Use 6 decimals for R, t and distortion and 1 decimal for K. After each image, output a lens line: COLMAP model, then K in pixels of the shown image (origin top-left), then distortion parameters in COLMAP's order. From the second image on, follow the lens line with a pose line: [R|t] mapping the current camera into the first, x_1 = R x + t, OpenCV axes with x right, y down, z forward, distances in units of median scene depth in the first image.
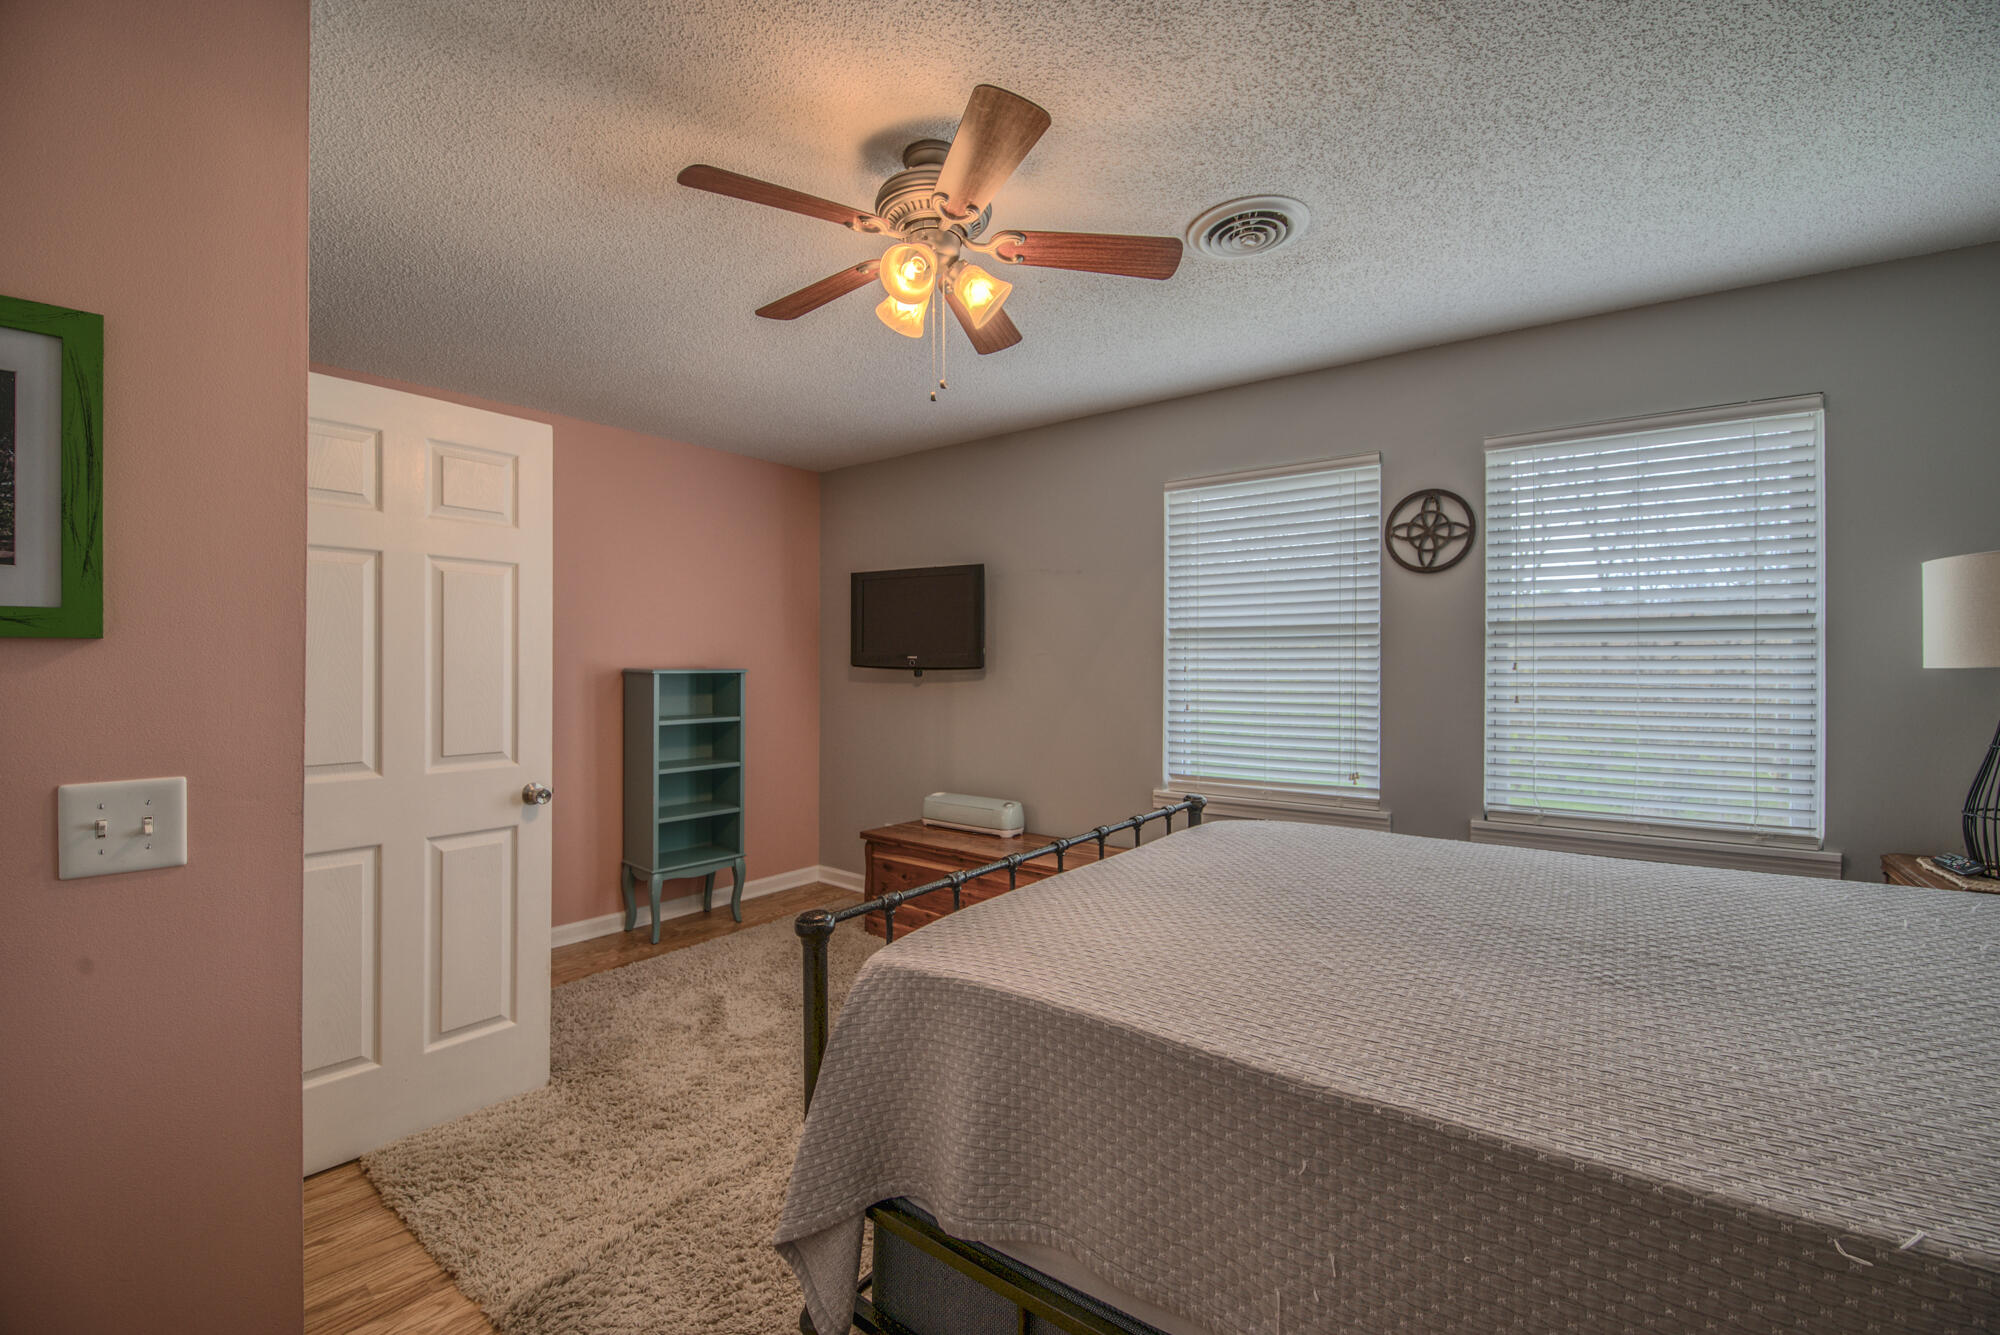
lens RADIAL K [[804.6, 0, 1010.3], [0, 804.6, 662.0], [0, 0, 1]] dist [-0.040733, -0.000496]
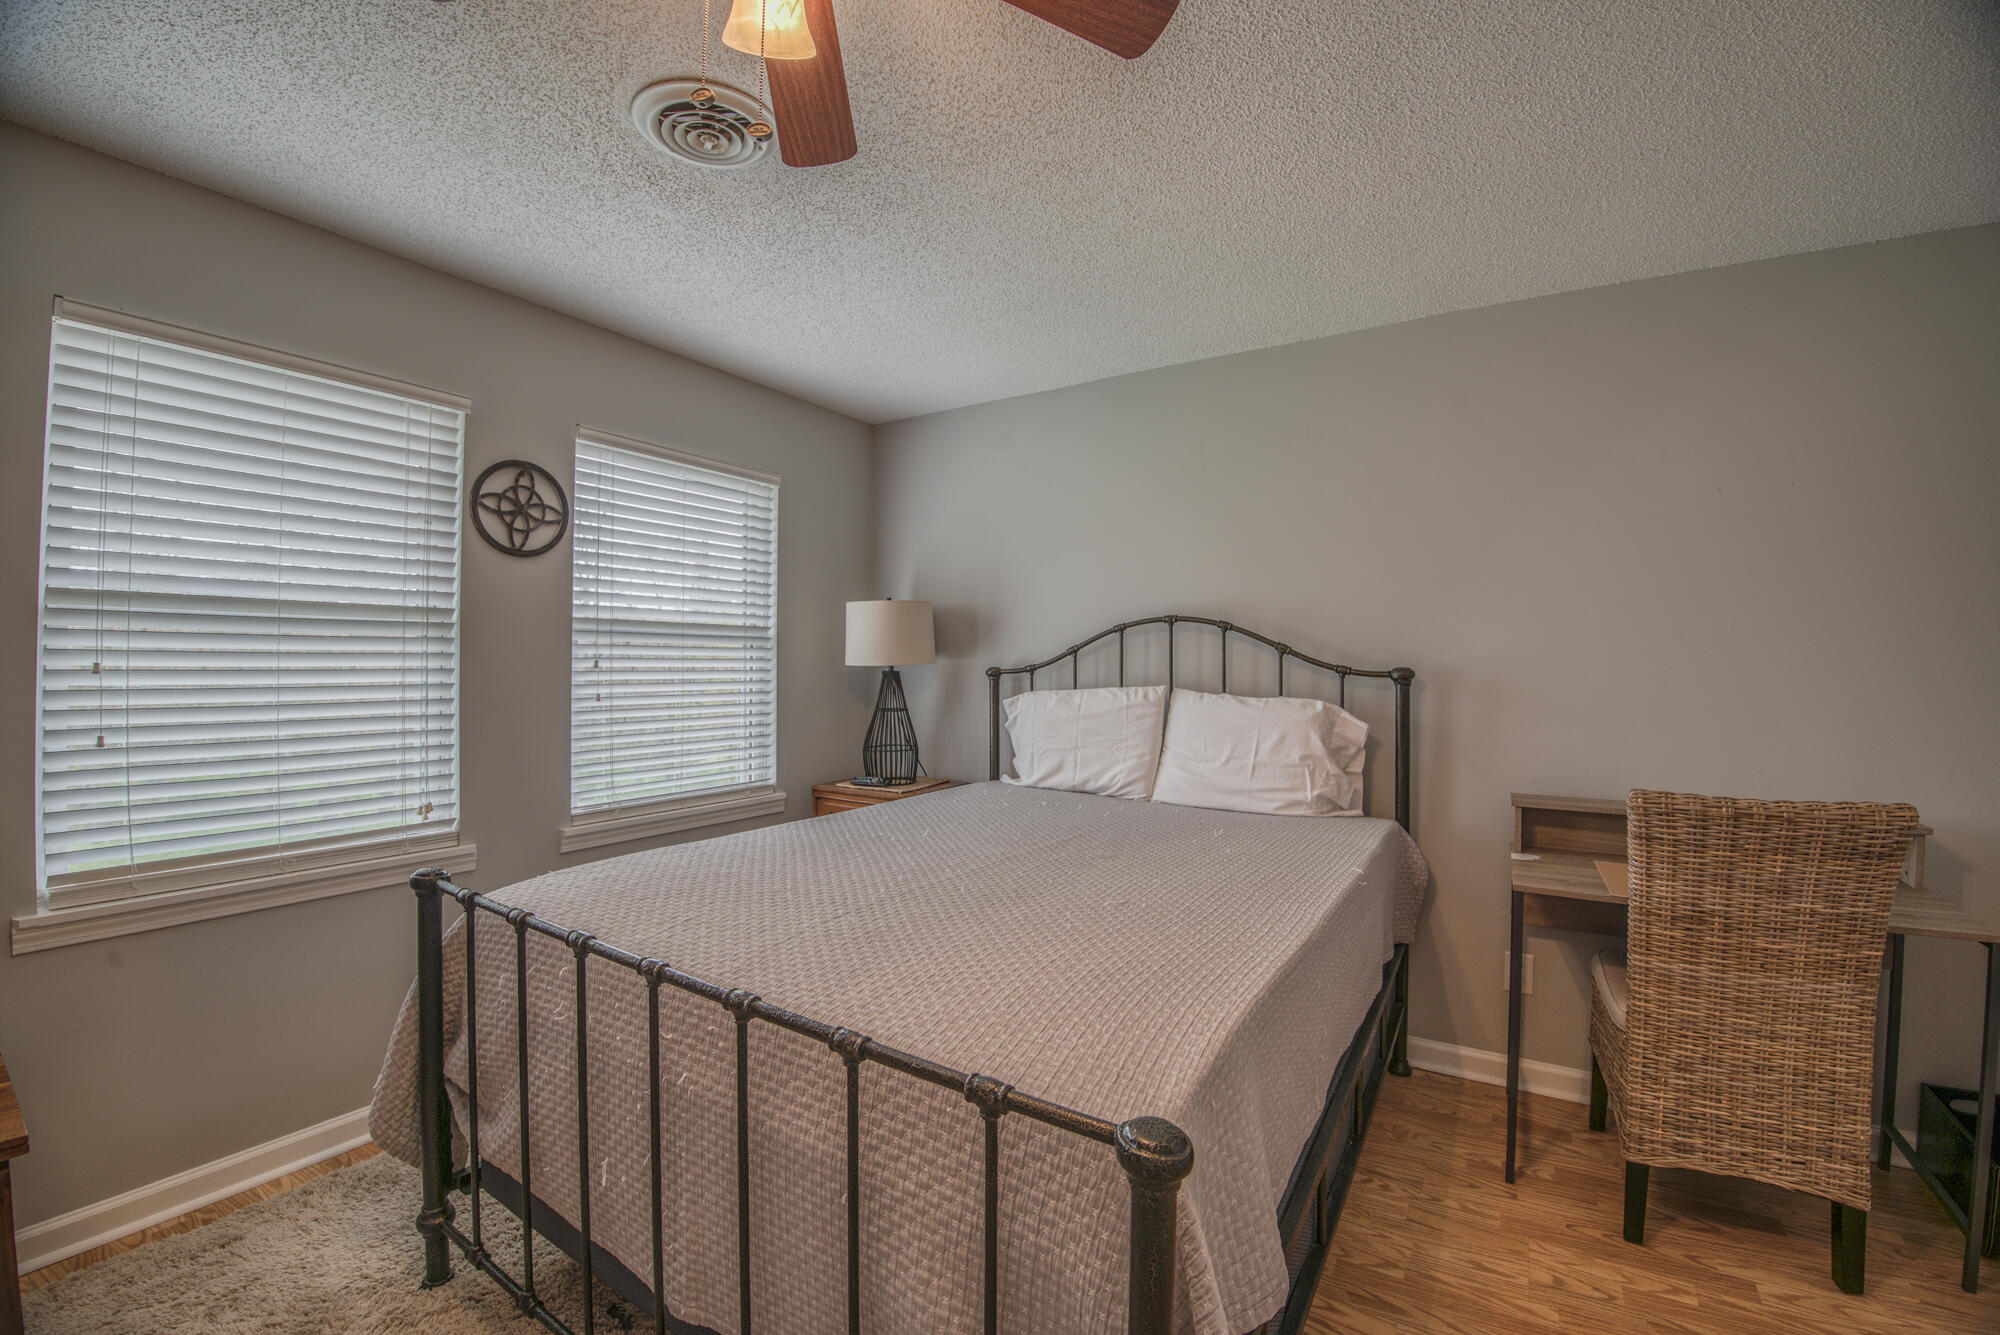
lens RADIAL K [[804.6, 0, 1010.3], [0, 804.6, 662.0], [0, 0, 1]] dist [-0.040733, -0.000496]
pose [[-0.063470, 0.004233, 0.997975, -0.369705], [-0.003345, 0.999984, -0.004454, 0.005397], [-0.997978, -0.003621, -0.063455, 0.518559]]
